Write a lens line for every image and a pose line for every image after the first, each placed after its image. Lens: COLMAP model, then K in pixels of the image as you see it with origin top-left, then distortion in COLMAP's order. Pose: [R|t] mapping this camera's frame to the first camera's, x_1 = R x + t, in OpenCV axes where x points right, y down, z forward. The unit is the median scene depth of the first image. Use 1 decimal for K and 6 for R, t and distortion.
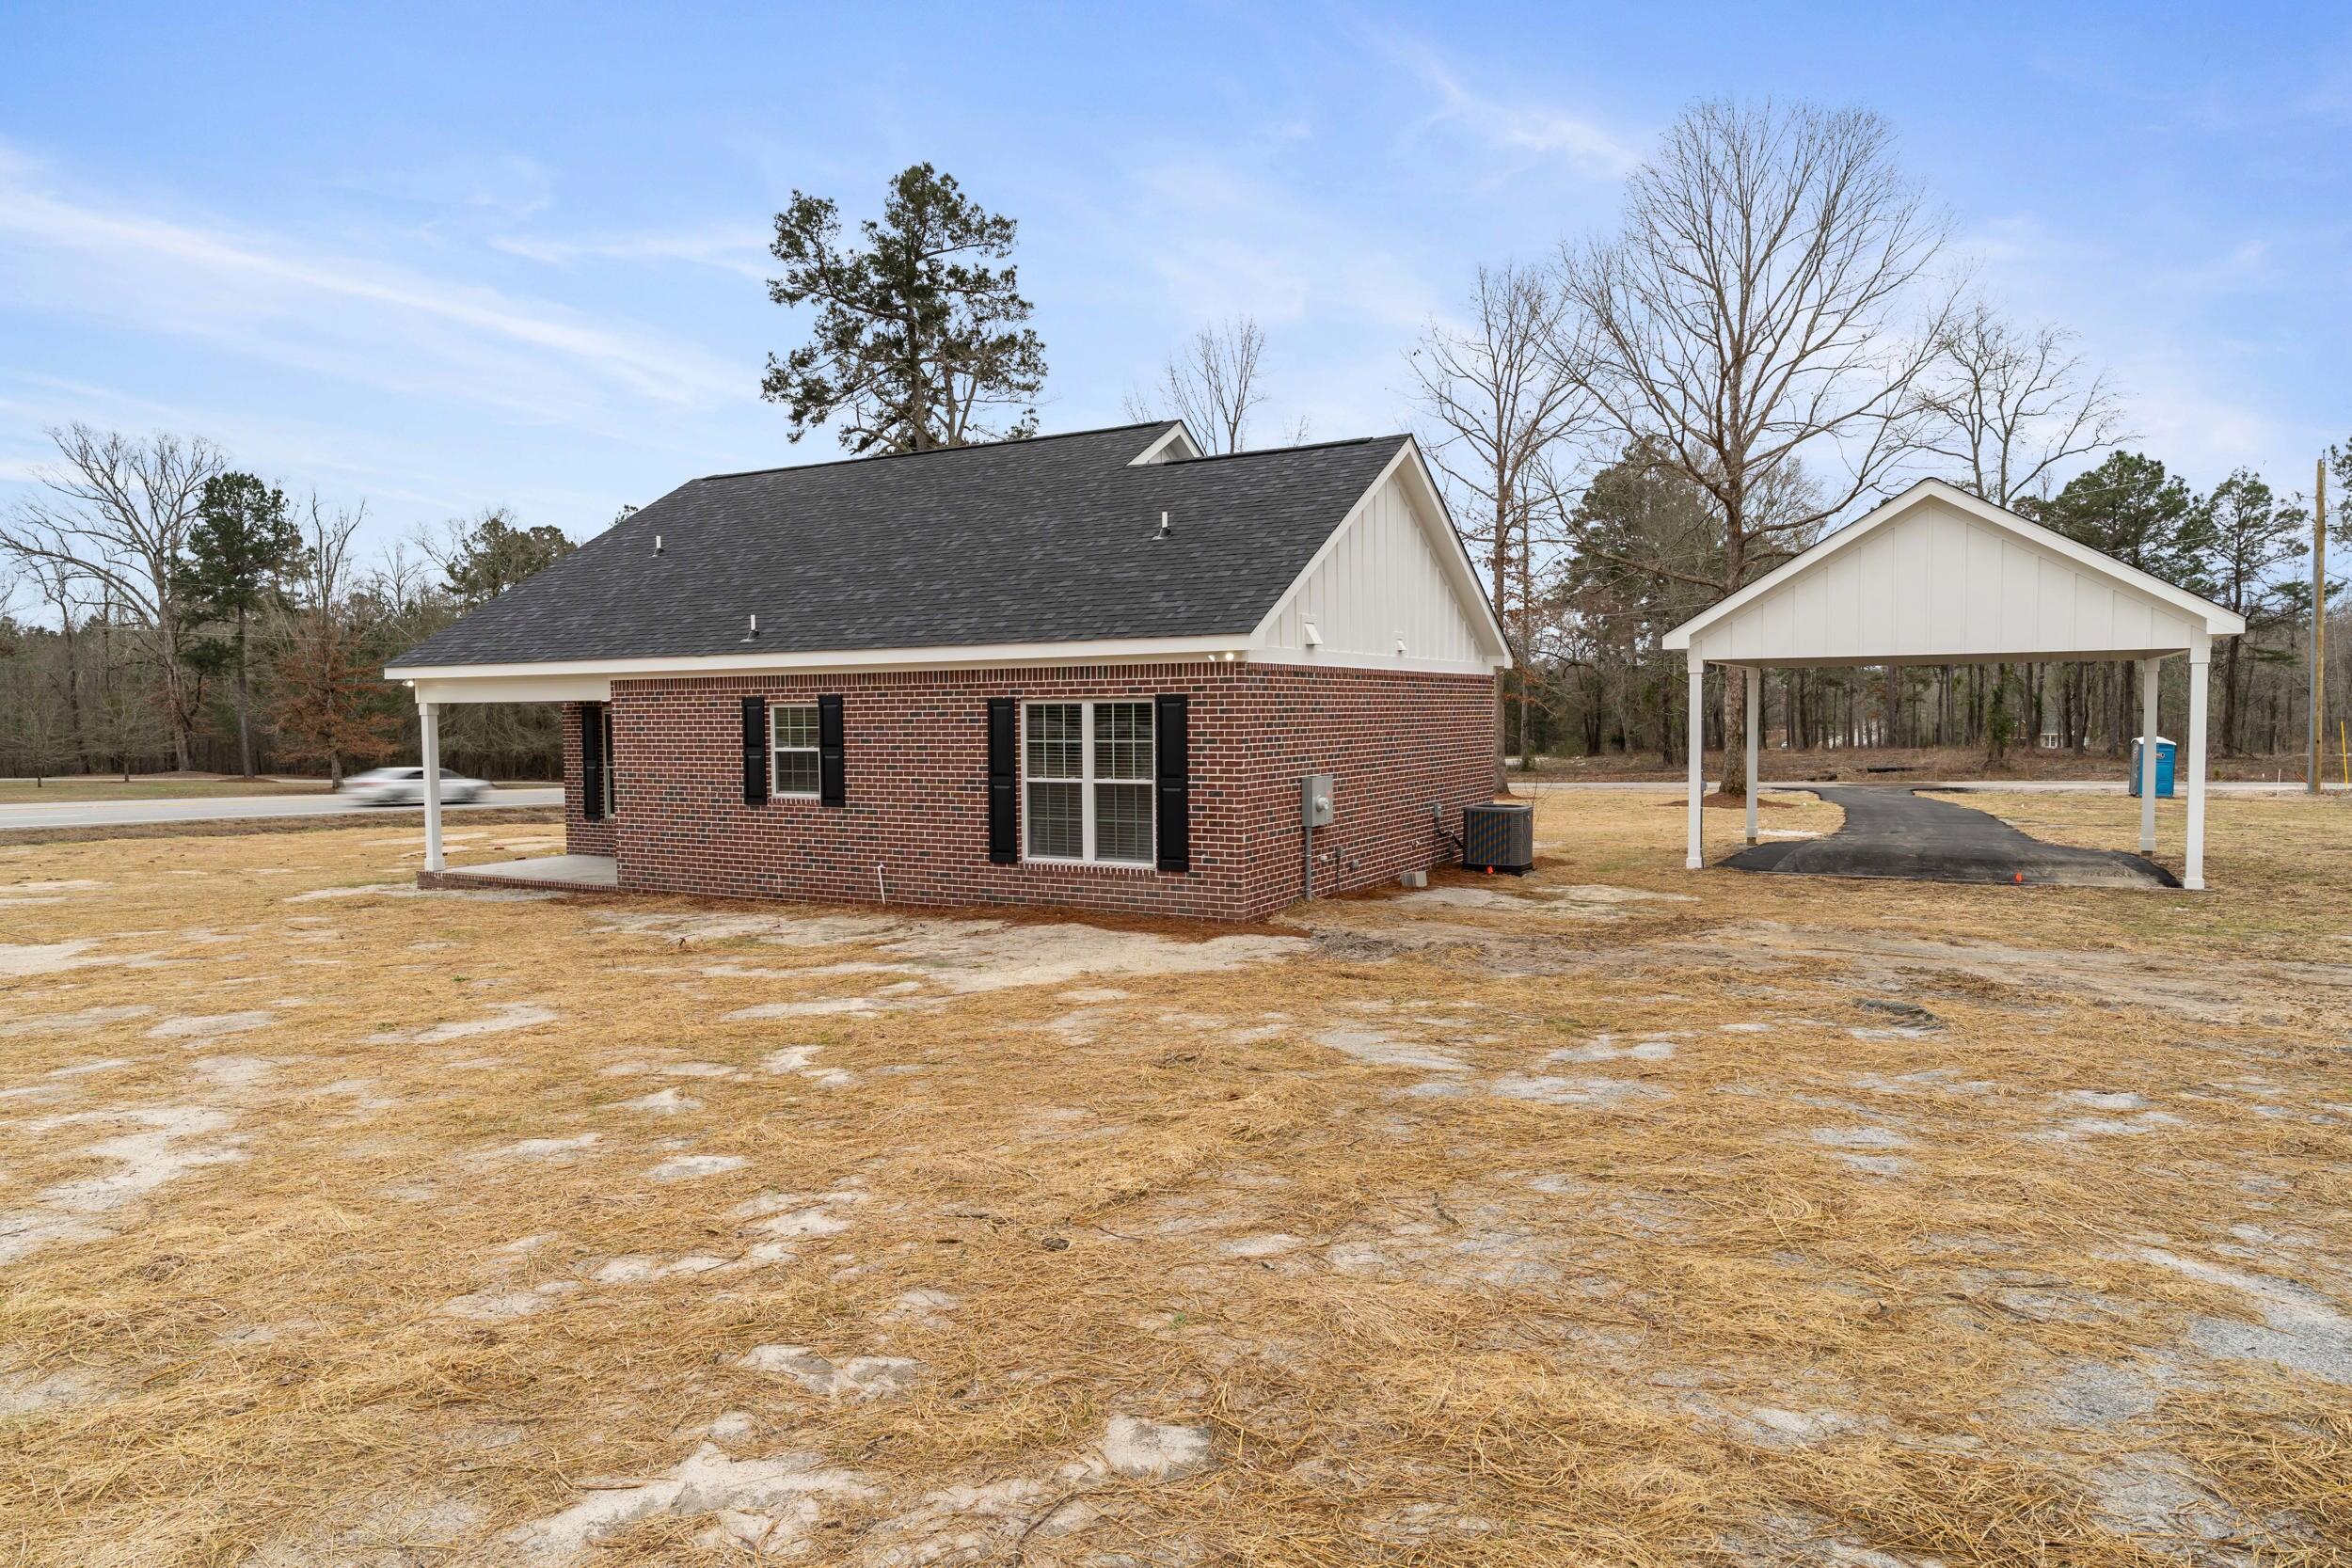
lens RADIAL K [[1517.0, 0, 1175.9], [0, 1517.0, 721.4], [0, 0, 1]] dist [-0.000229, 0.000385]
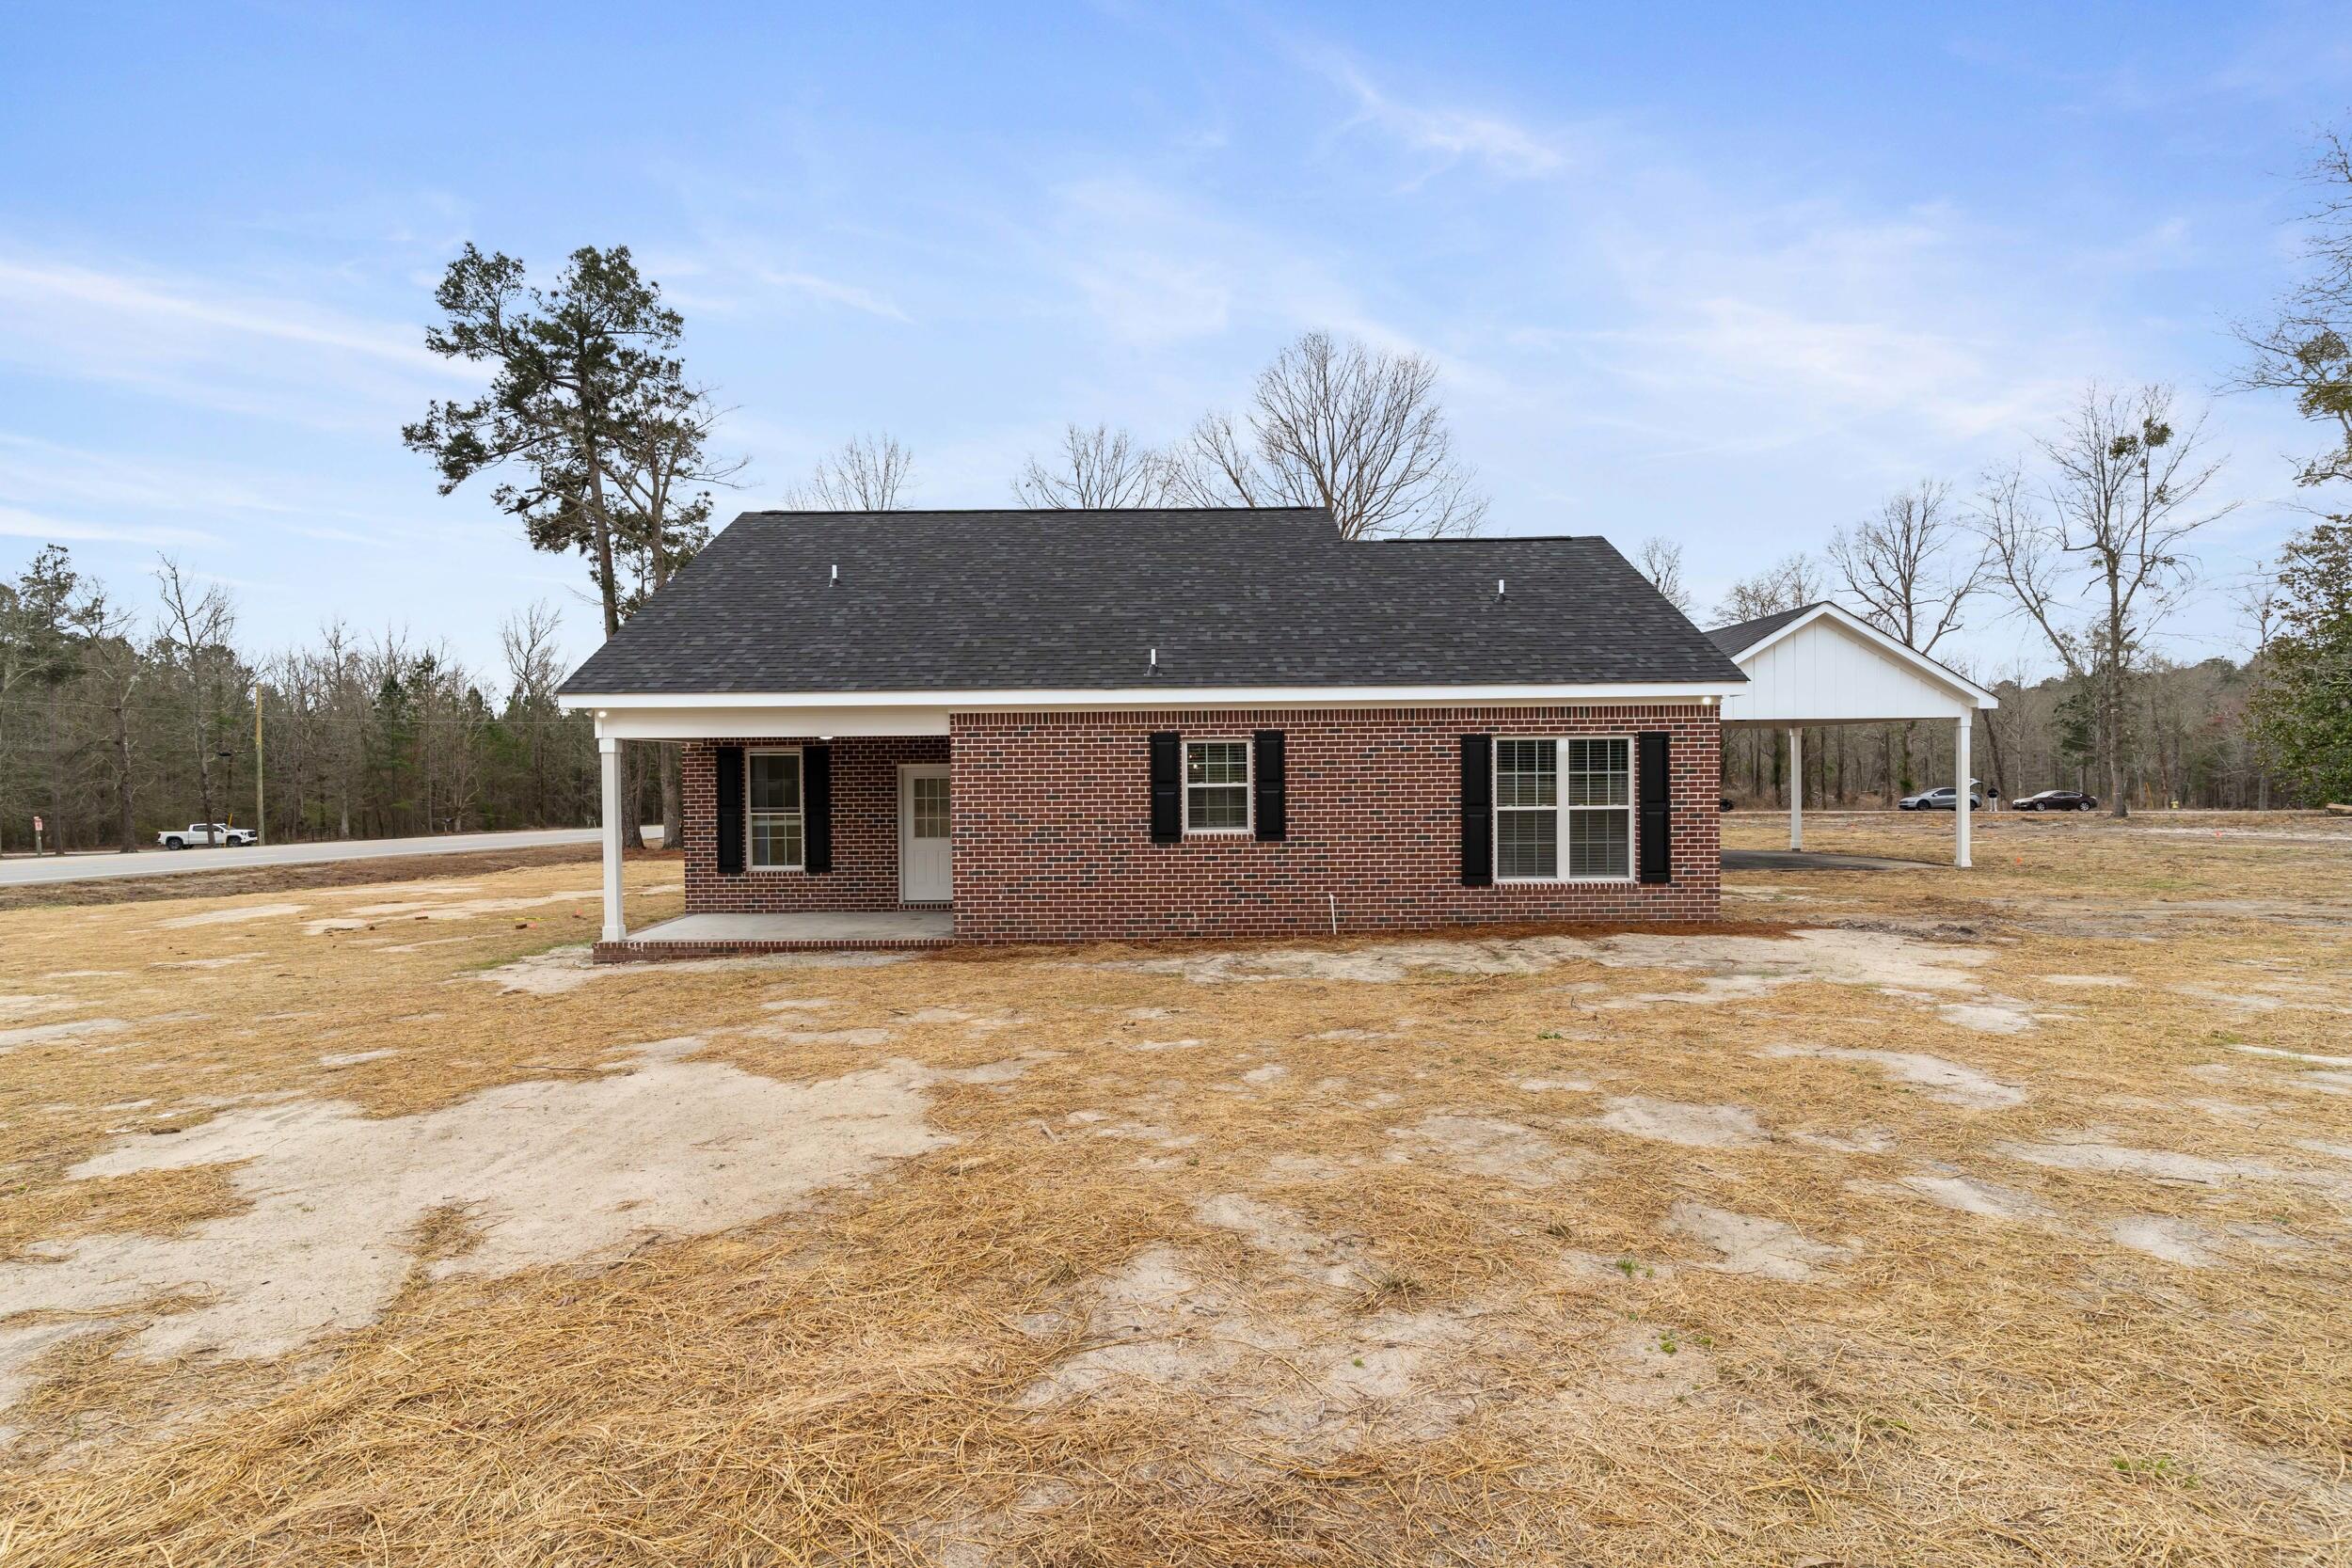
lens RADIAL K [[1133.5, 0, 1178.2], [0, 1133.5, 759.5], [0, 0, 1]] dist [-0.000188, -0.000424]
pose [[0.861328, 0.004761, 0.508028, -0.642498], [0.005108, 0.999824, -0.018029, 0.014661], [-0.508024, 0.018124, 0.861152, 0.364208]]
